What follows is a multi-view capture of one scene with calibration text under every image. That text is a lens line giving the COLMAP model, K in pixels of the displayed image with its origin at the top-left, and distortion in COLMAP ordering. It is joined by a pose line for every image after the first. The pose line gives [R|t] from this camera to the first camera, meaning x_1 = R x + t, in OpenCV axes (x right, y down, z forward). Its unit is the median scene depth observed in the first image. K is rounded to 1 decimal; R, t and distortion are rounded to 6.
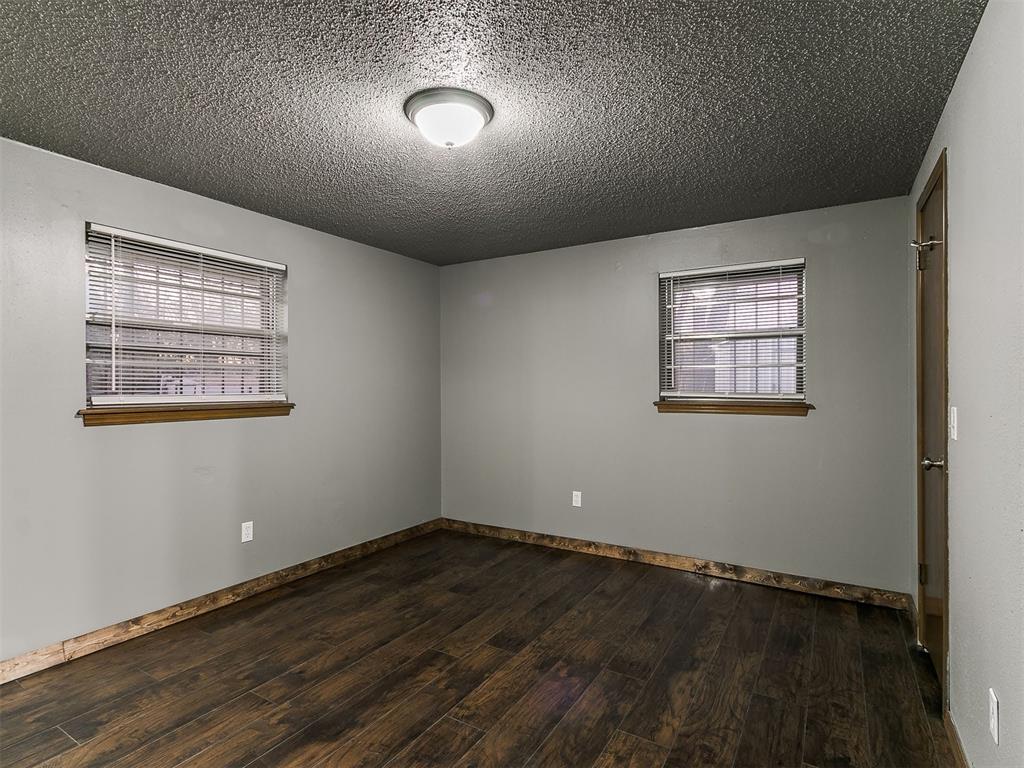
lens RADIAL K [[540.4, 0, 495.6], [0, 540.4, 387.2], [0, 0, 1]] dist [0.009244, -0.002727]
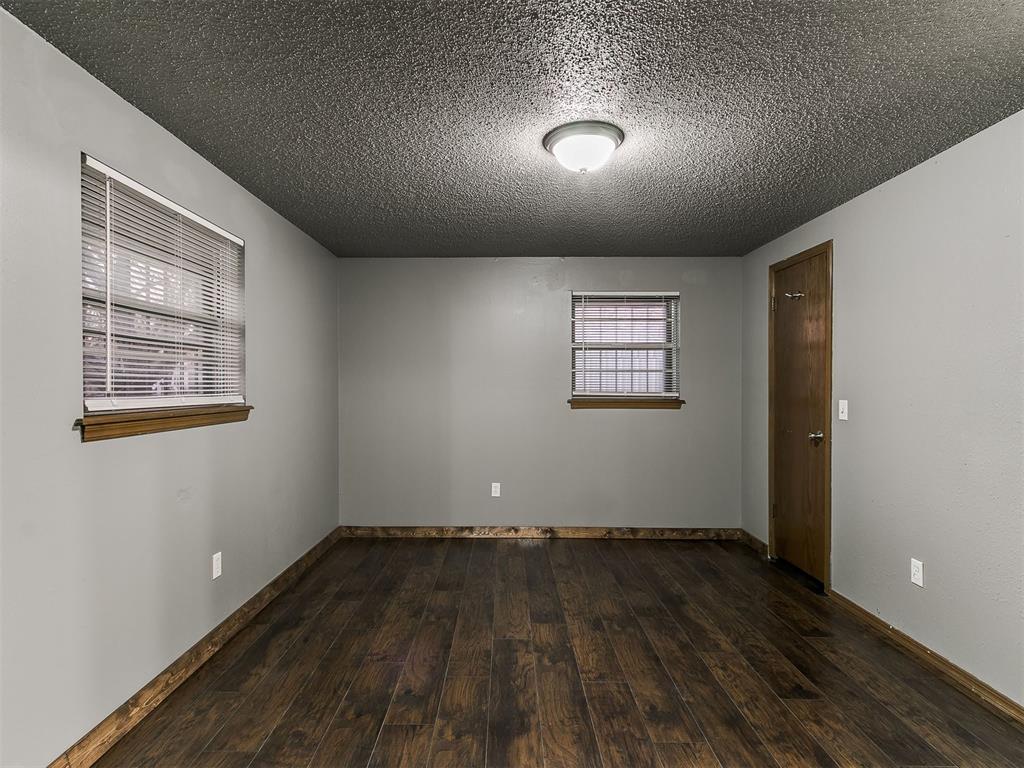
lens RADIAL K [[540.4, 0, 503.8], [0, 540.4, 383.3], [0, 0, 1]] dist [0.009244, -0.002727]
pose [[0.849328, 0.005956, 0.527832, -0.632357], [-0.004187, 0.999981, -0.004546, -0.003143], [-0.527849, 0.001651, 0.849336, 0.104194]]
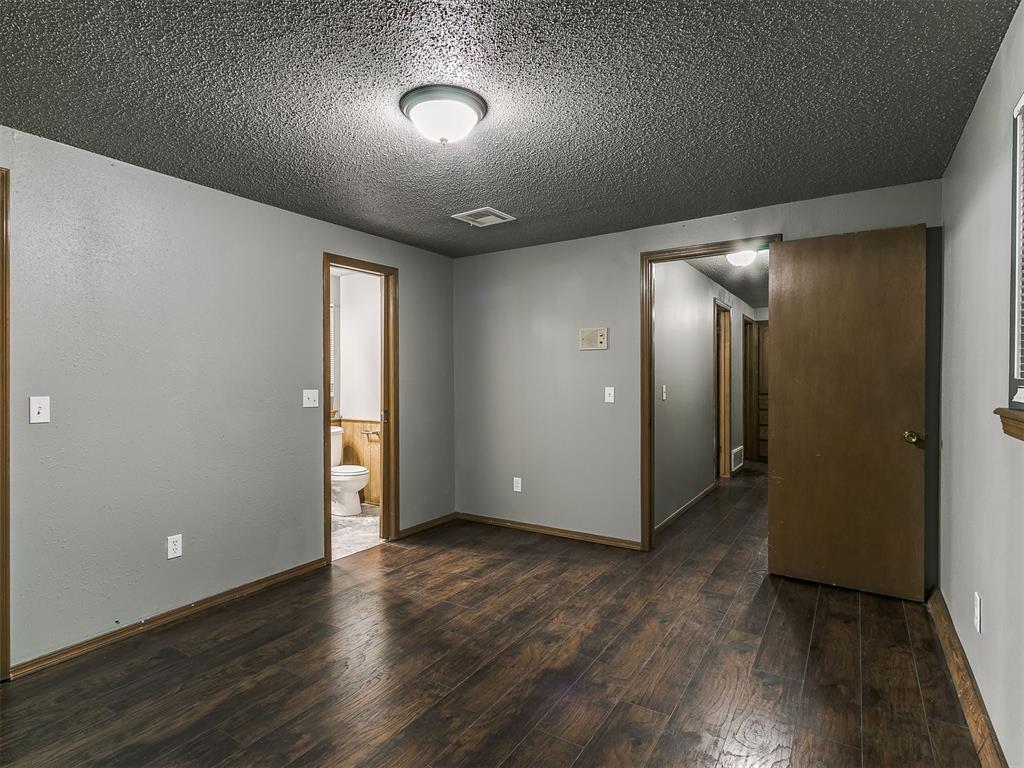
lens RADIAL K [[540.4, 0, 492.6], [0, 540.4, 382.3], [0, 0, 1]] dist [0.009244, -0.002727]
pose [[-0.999619, 0.009470, 0.025923, -0.156136], [0.009625, 0.999936, 0.005863, 0.002228], [-0.025866, 0.006110, -0.999647, 1.572775]]
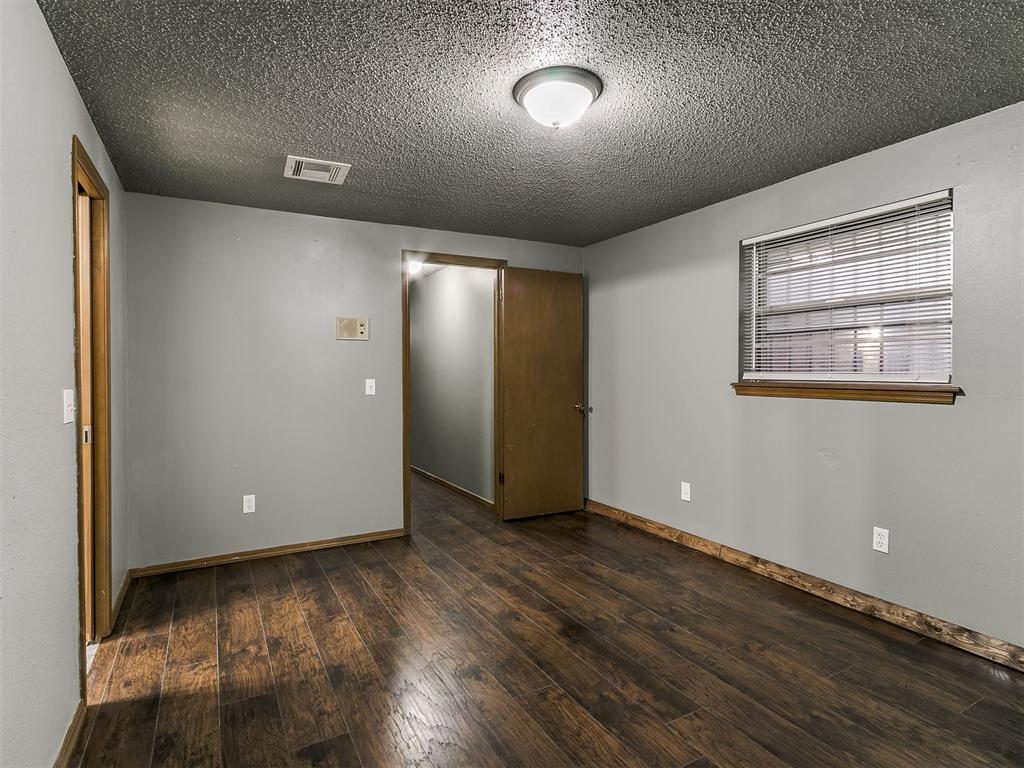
lens RADIAL K [[540.4, 0, 497.7], [0, 540.4, 372.2], [0, 0, 1]] dist [0.009244, -0.002727]
pose [[-0.494174, 0.012242, -0.869277, 0.658414], [0.008472, 0.999921, 0.009265, -0.001123], [0.869322, -0.002786, -0.494239, 1.089094]]
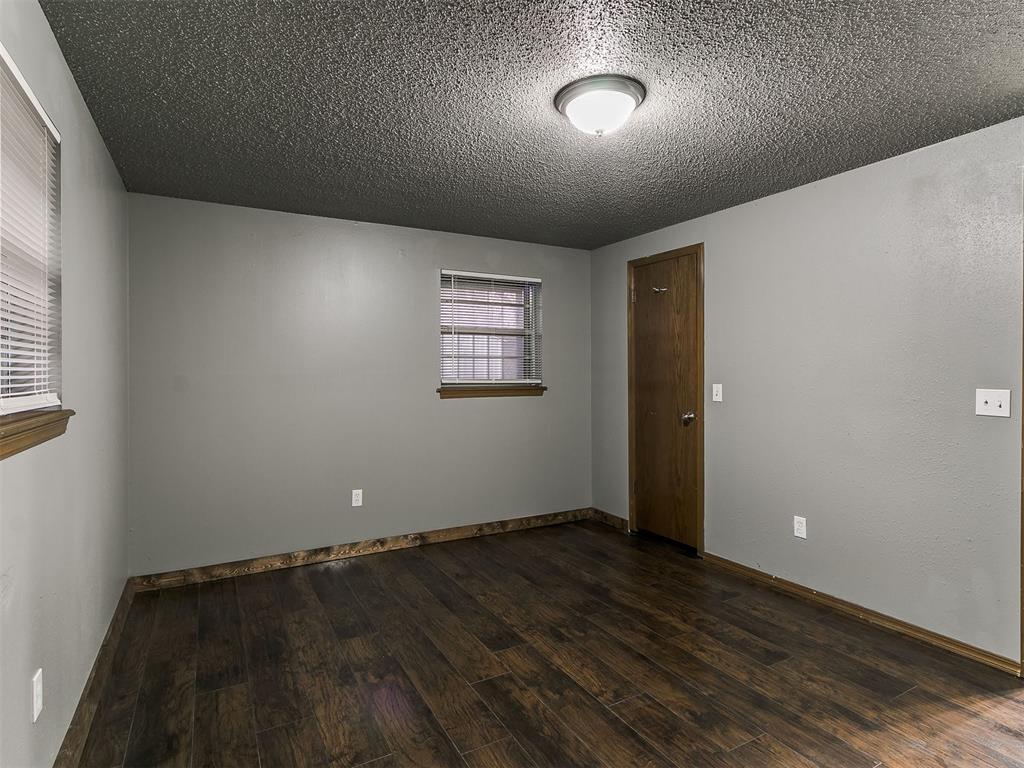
lens RADIAL K [[540.4, 0, 505.2], [0, 540.4, 367.5], [0, 0, 1]] dist [0.009244, -0.002727]
pose [[0.485370, 0.008470, 0.874268, -0.808893], [0.003373, 0.999928, -0.011559, -0.002302], [-0.874302, 0.008559, 0.485306, 0.519941]]
